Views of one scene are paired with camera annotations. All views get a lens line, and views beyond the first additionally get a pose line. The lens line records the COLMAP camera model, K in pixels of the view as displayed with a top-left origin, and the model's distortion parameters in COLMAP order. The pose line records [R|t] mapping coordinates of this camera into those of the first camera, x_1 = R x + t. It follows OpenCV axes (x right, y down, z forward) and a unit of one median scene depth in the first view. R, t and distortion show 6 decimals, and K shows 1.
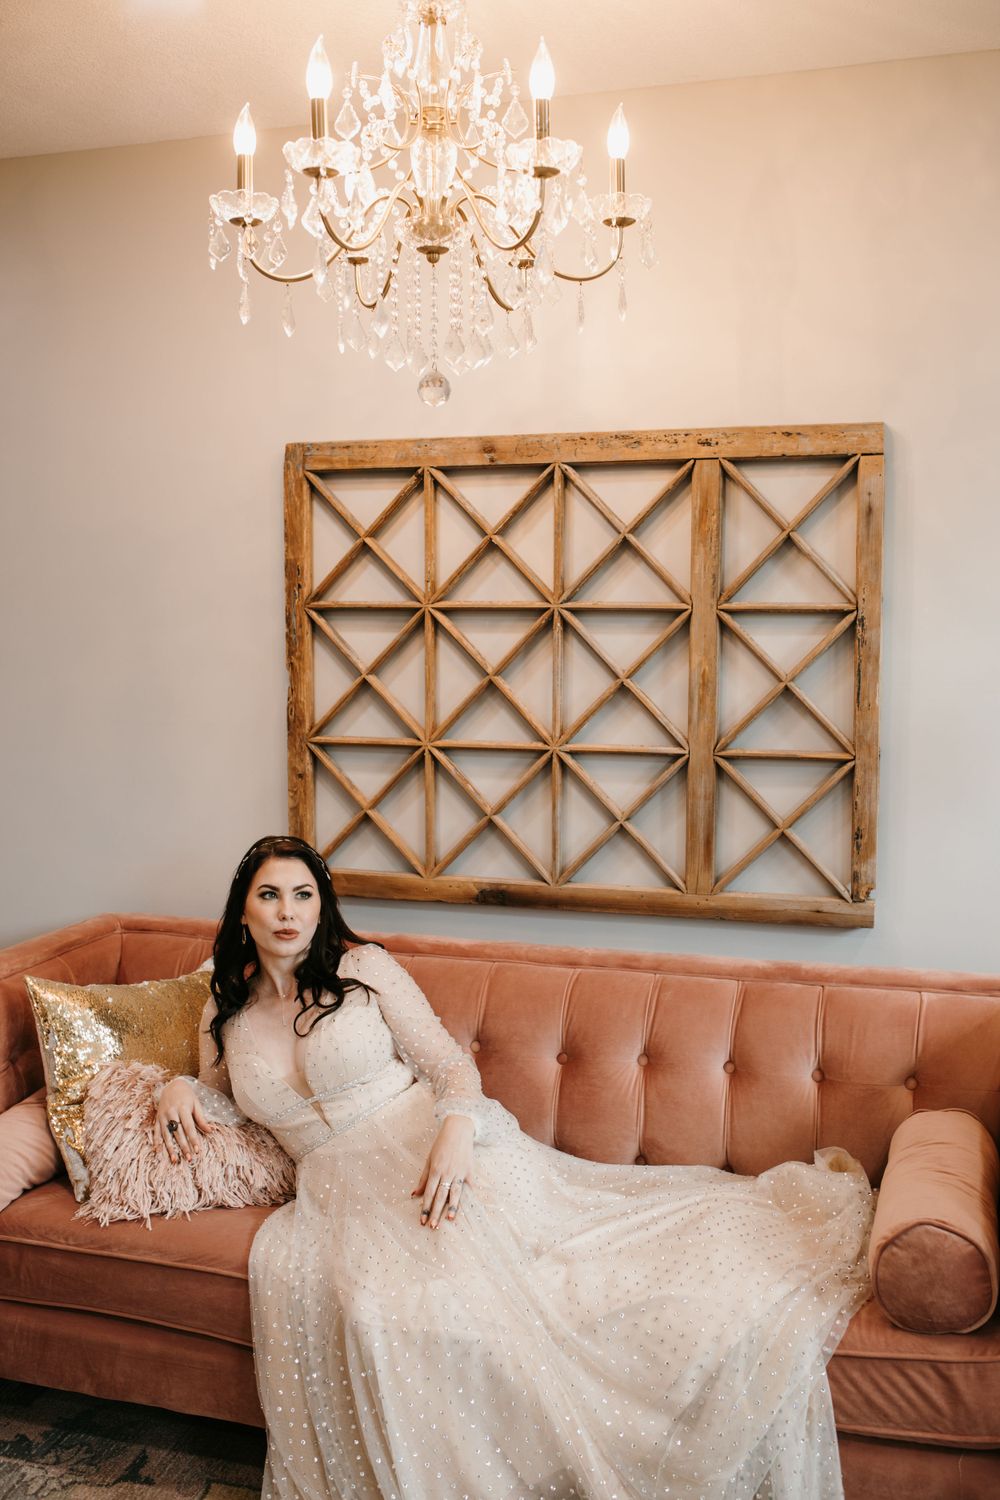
lens RADIAL K [[1431.9, 0, 500.0], [0, 1431.9, 750.0], [0, 0, 1]] dist [-0.030348, 0.029653]
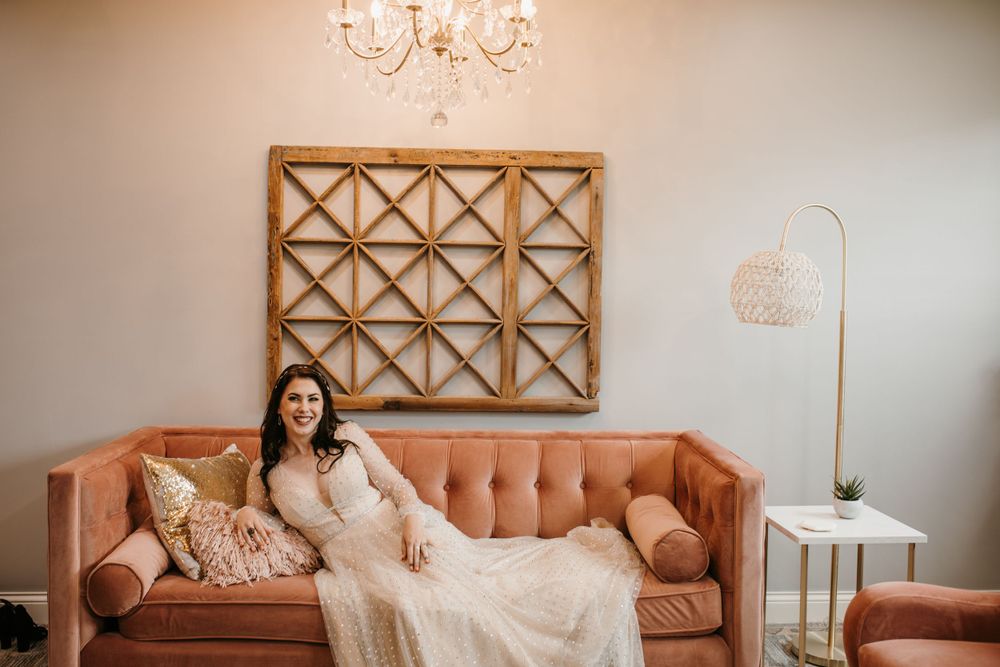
lens RADIAL K [[954.6, 0, 500.0], [0, 954.6, 333.5], [0, 0, 1]] dist [-0.030348, 0.029653]
pose [[0.943237, -0.004191, 0.332095, -0.296531], [0.017158, 0.999200, -0.036124, 0.063956], [-0.331678, 0.039771, 0.942554, -0.179538]]
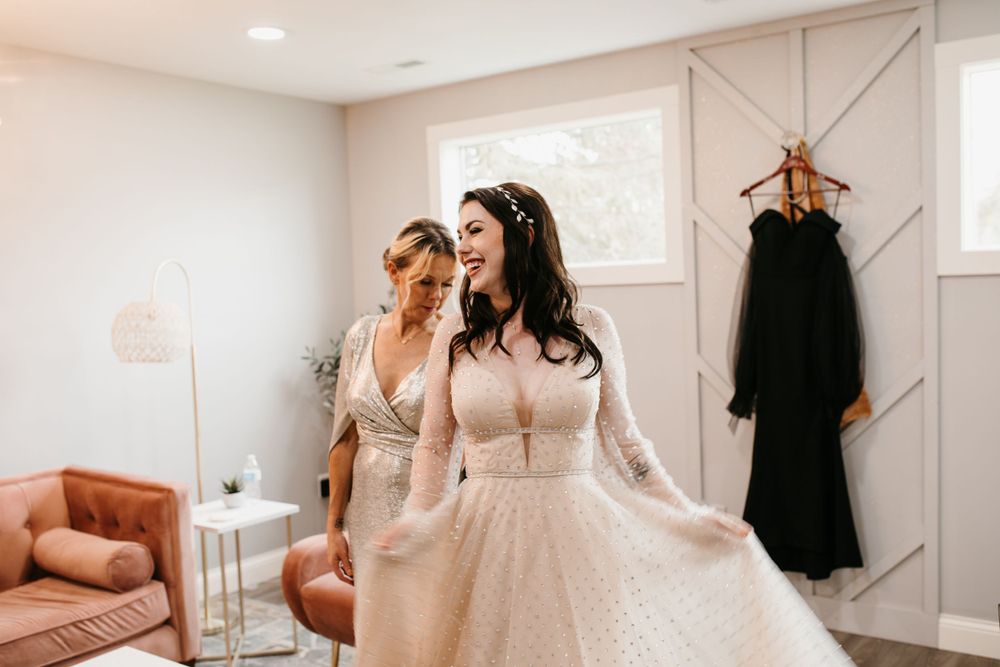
lens RADIAL K [[954.6, 0, 500.0], [0, 954.6, 333.5], [0, 0, 1]] dist [-0.030348, 0.029653]
pose [[0.342129, -0.061069, 0.937666, -0.710504], [0.126073, 0.991847, 0.018597, 0.014315], [-0.931157, 0.111852, 0.347039, -0.148531]]
